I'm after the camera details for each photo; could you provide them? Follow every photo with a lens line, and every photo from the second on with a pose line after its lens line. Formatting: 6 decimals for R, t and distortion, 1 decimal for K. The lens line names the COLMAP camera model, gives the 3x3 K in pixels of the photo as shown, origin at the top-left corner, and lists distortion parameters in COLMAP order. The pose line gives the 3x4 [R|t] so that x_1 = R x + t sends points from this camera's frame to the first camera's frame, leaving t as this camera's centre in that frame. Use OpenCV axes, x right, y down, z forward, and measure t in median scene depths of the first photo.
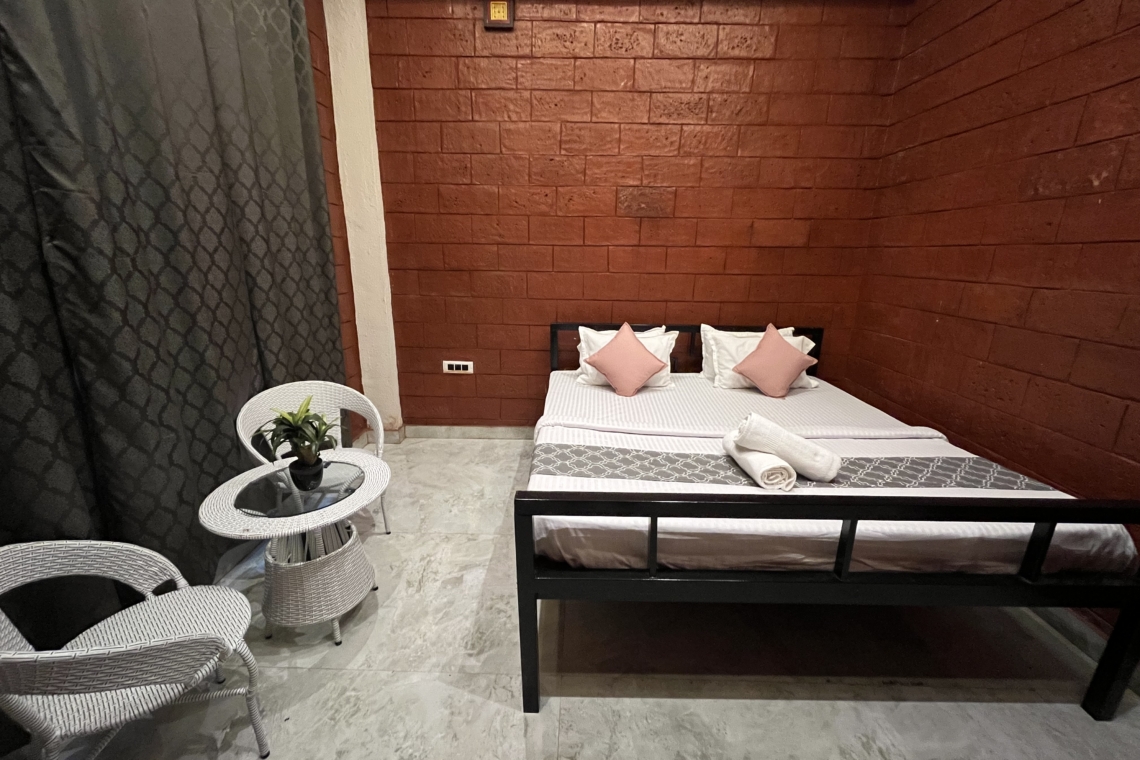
lens RADIAL K [[460.8, 0, 569.1], [0, 460.8, 377.4], [0, 0, 1]] dist [-0.002518, -0.000116]
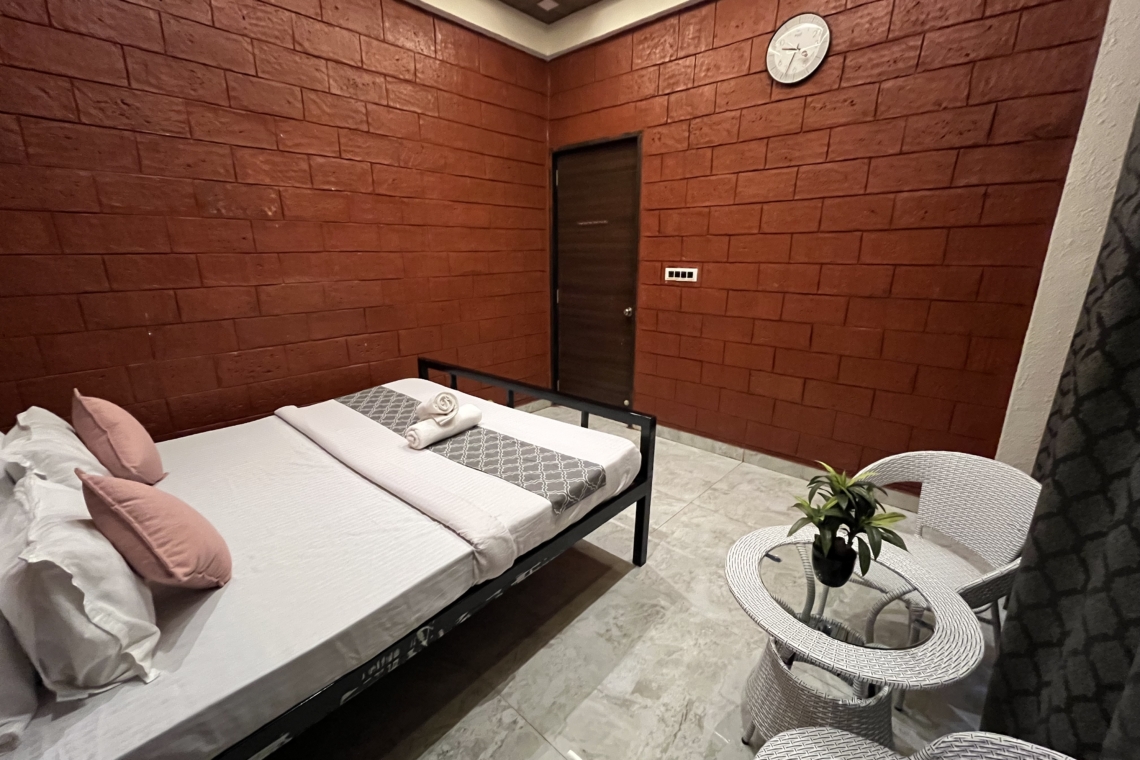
lens RADIAL K [[460.8, 0, 569.1], [0, 460.8, 377.4], [0, 0, 1]] dist [-0.002518, -0.000116]
pose [[-0.757292, -0.178397, 0.628239, -0.386575], [0.166634, 0.877345, 0.449998, -0.280244], [-0.631461, 0.445466, -0.634679, 0.947100]]
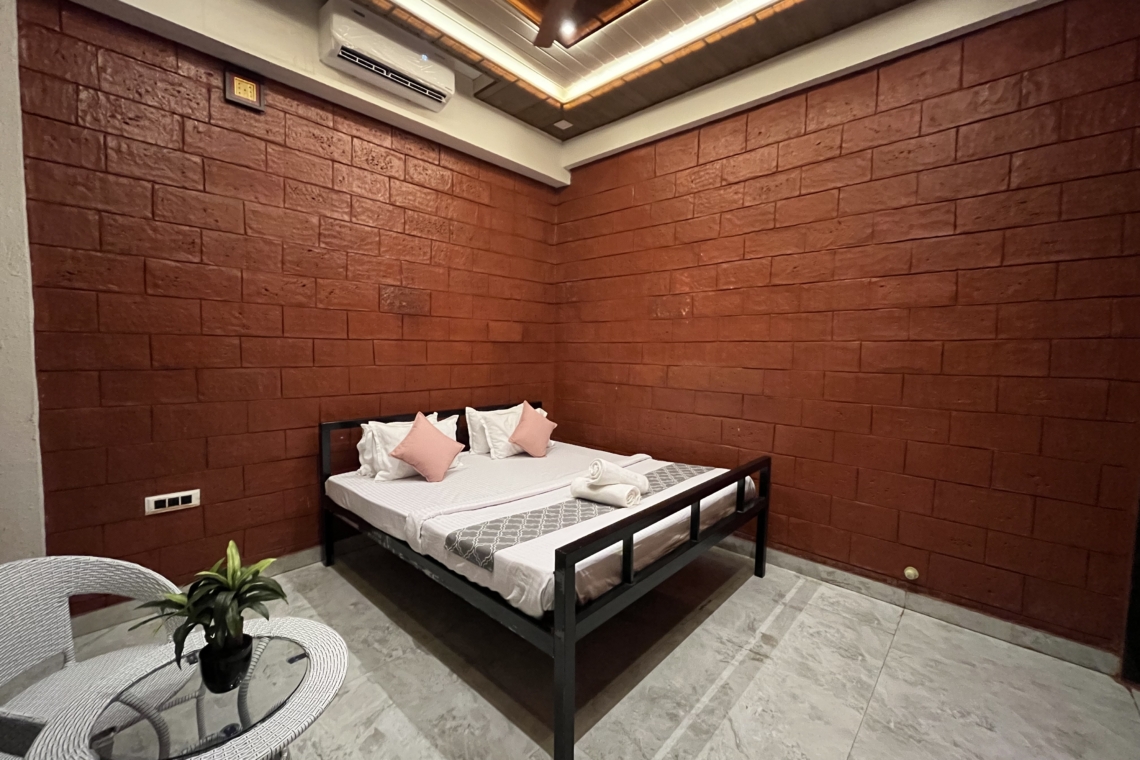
lens RADIAL K [[460.8, 0, 569.1], [0, 460.8, 377.4], [0, 0, 1]] dist [-0.002518, -0.000116]
pose [[0.666156, -0.049507, 0.744168, -0.417223], [0.191257, 0.975768, -0.106293, -0.019908], [-0.720873, 0.213135, 0.659481, 0.056830]]
